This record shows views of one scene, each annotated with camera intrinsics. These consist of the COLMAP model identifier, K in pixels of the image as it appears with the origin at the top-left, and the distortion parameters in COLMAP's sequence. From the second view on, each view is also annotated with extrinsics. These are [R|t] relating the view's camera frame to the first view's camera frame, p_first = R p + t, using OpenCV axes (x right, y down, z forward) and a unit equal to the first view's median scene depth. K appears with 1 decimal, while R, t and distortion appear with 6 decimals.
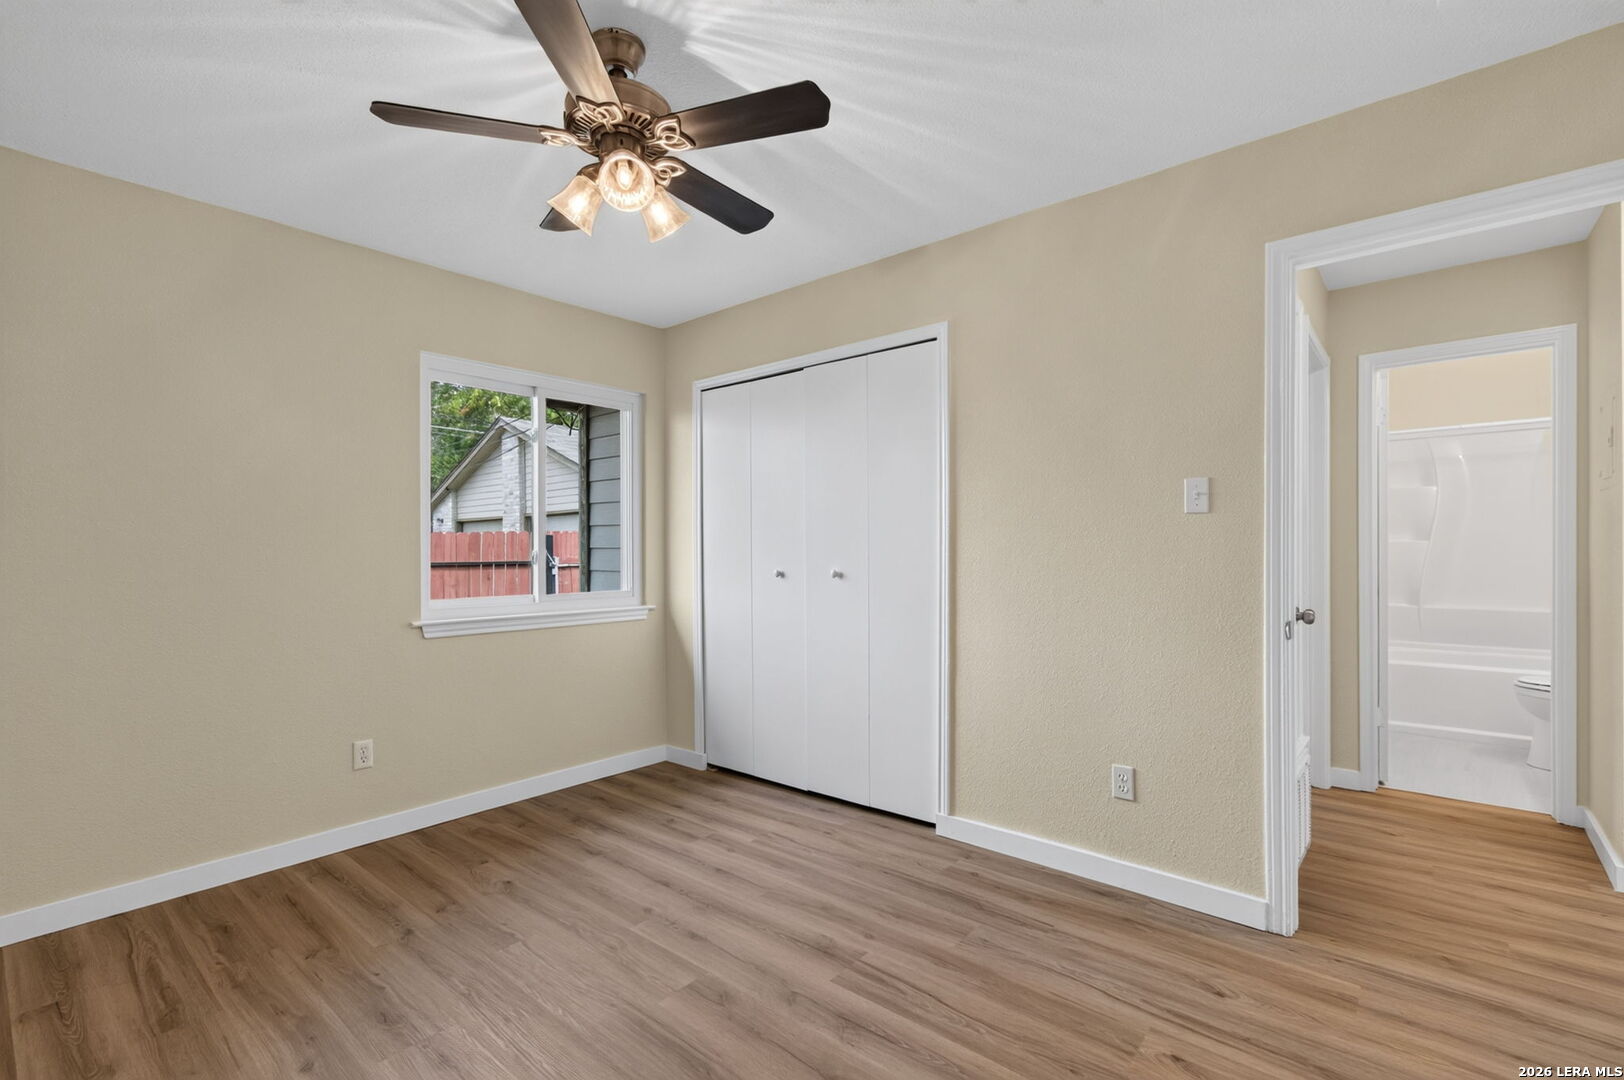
lens RADIAL K [[730.1, 0, 817.0], [0, 730.1, 555.4], [0, 0, 1]] dist [-0.004294, 0.006056]
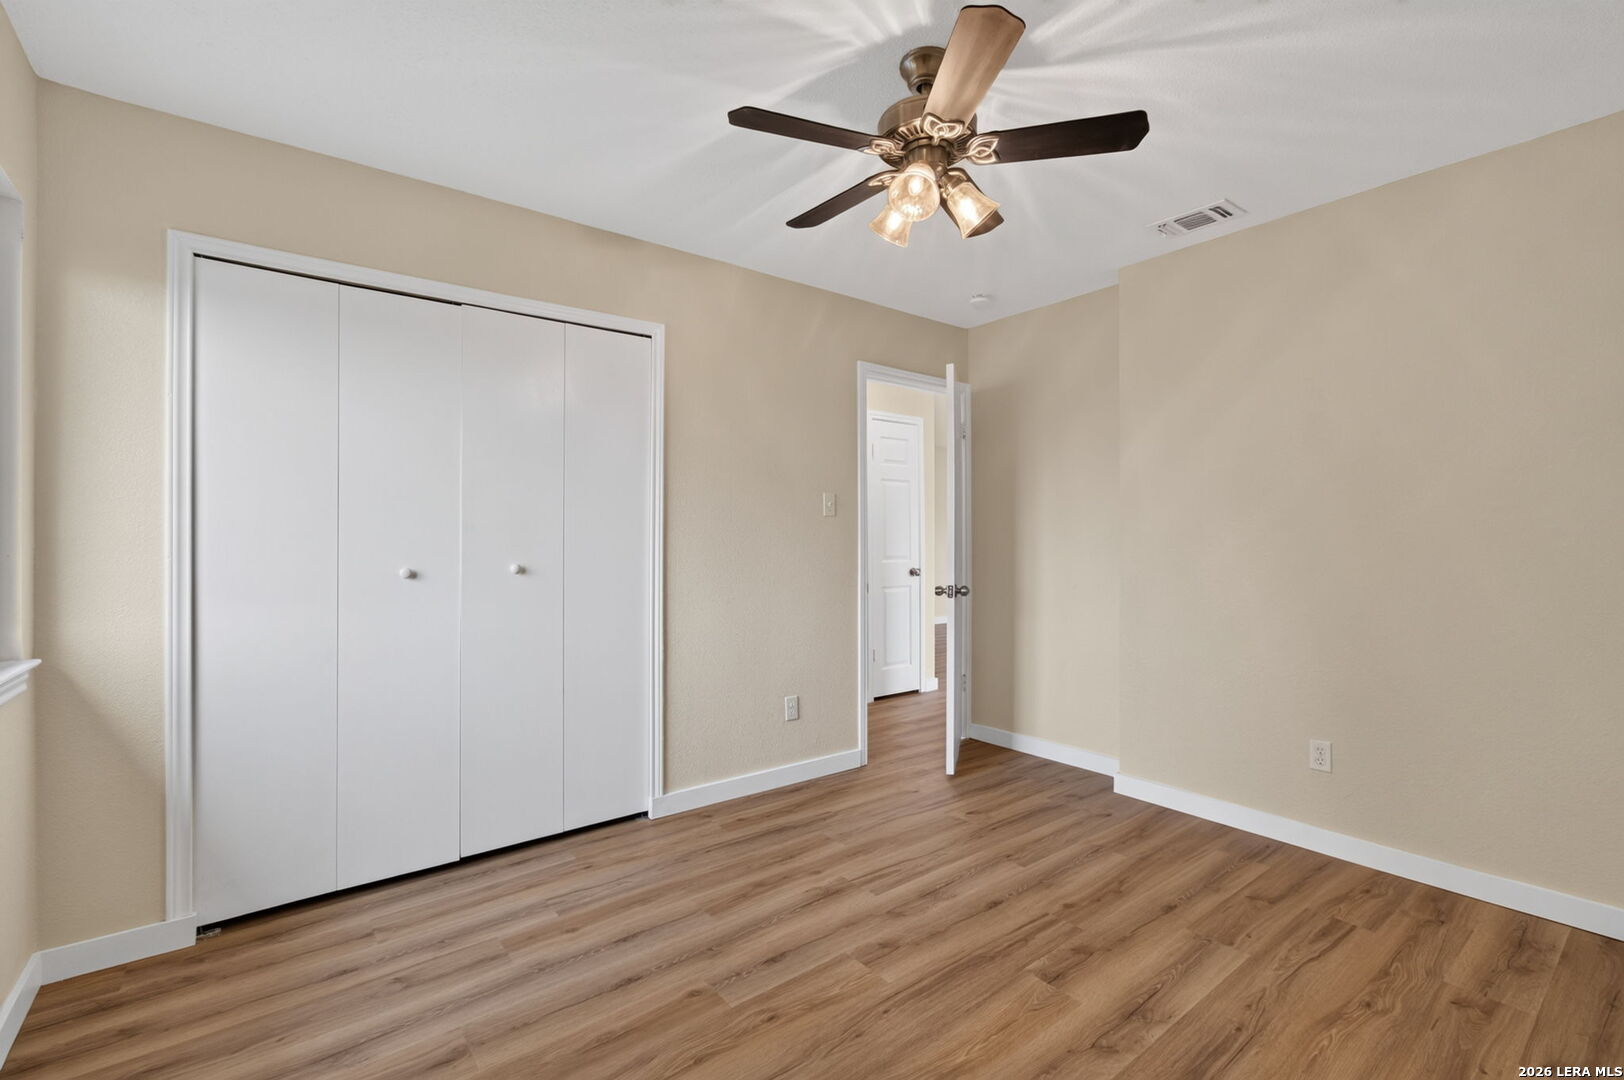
lens RADIAL K [[730.1, 0, 804.8], [0, 730.1, 538.6], [0, 0, 1]] dist [-0.004294, 0.006056]
pose [[0.201538, 0.009980, 0.979430, -0.862898], [0.012931, 0.999834, -0.012849, 0.006069], [-0.979395, 0.015254, 0.201376, 0.626447]]
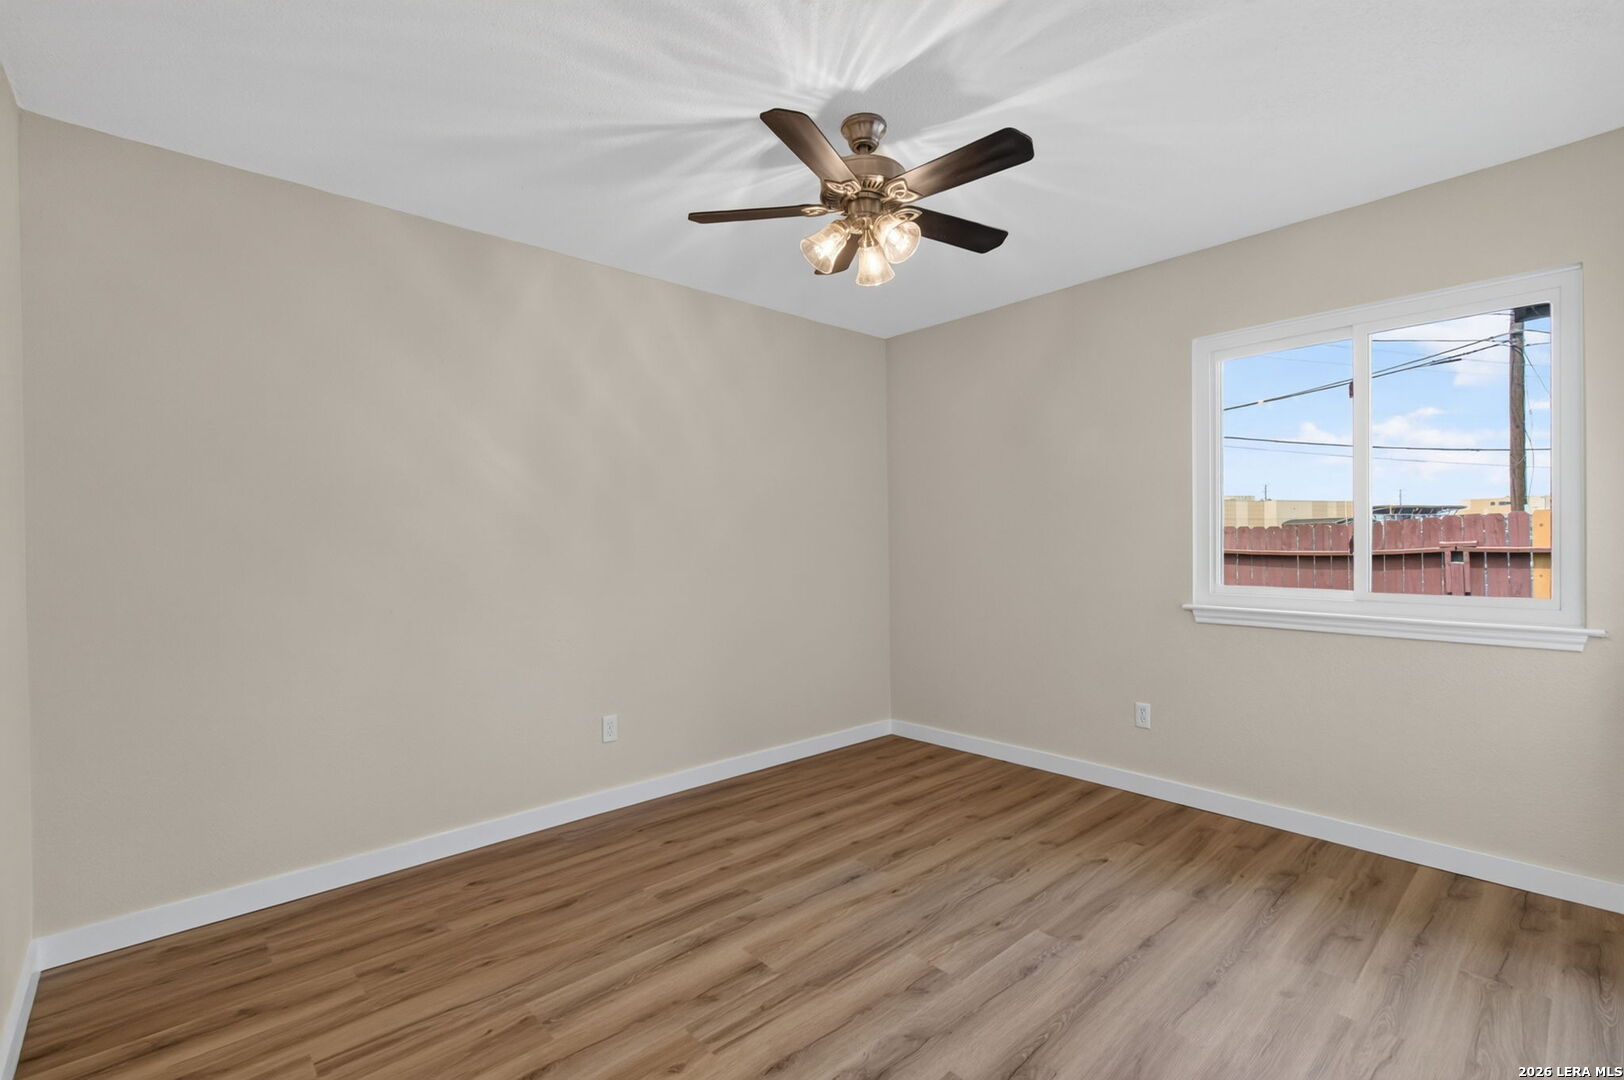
lens RADIAL K [[730.1, 0, 810.5], [0, 730.1, 538.6], [0, 0, 1]] dist [-0.004294, 0.006056]
pose [[-0.123580, 0.010738, -0.992277, 0.609718], [0.000664, 0.999942, 0.010739, -0.013426], [0.992334, 0.000668, -0.123579, 0.685607]]
